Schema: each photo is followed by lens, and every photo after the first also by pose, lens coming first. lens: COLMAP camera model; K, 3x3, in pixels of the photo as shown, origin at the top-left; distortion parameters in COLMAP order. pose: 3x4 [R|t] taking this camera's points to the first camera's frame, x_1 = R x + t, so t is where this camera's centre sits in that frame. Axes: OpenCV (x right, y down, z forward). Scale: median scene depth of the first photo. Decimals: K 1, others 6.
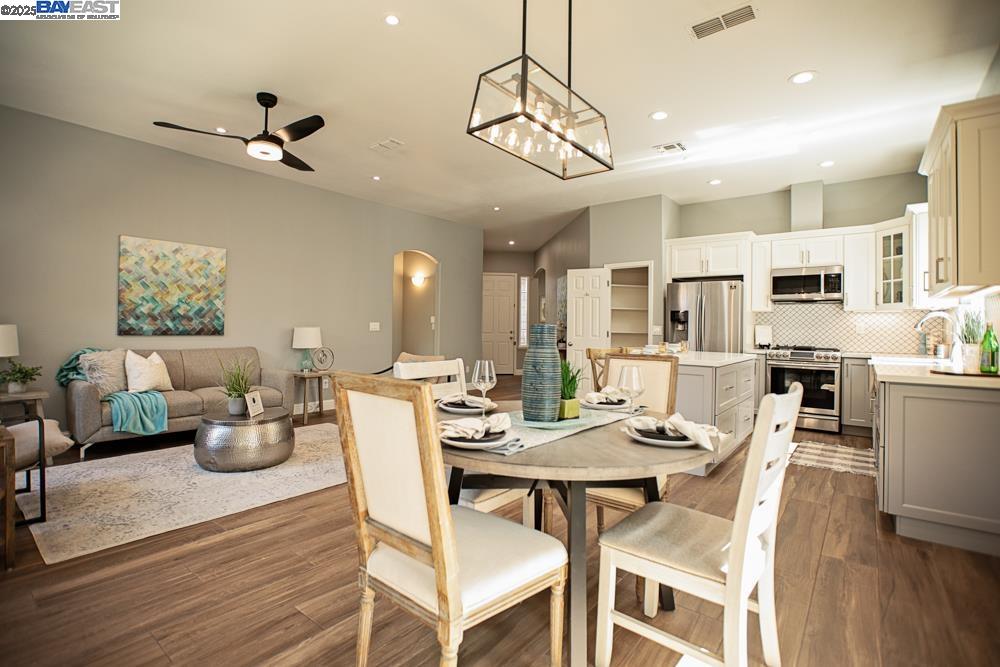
lens RADIAL K [[462.0, 0, 498.6], [0, 462.0, 327.0], [0, 0, 1]] dist [-0.034973, 0.008765]
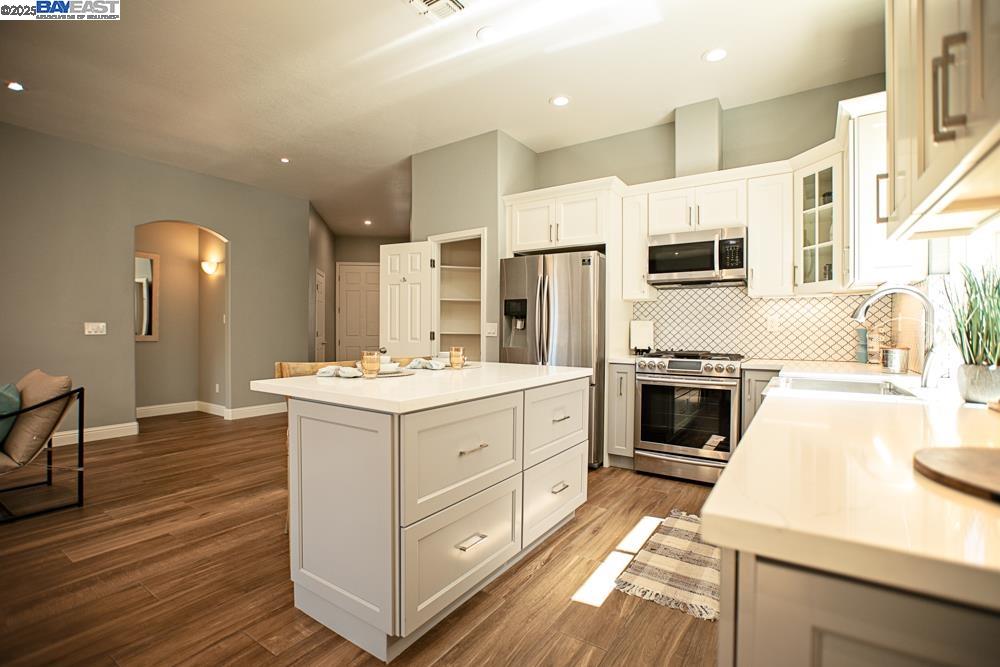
lens RADIAL K [[462.0, 0, 493.3], [0, 462.0, 338.8], [0, 0, 1]] dist [-0.034973, 0.008765]
pose [[0.996525, -0.011247, 0.082532, 0.350184], [0.009637, 0.999756, 0.019876, 0.008757], [-0.082735, -0.019011, 0.996390, 0.385208]]
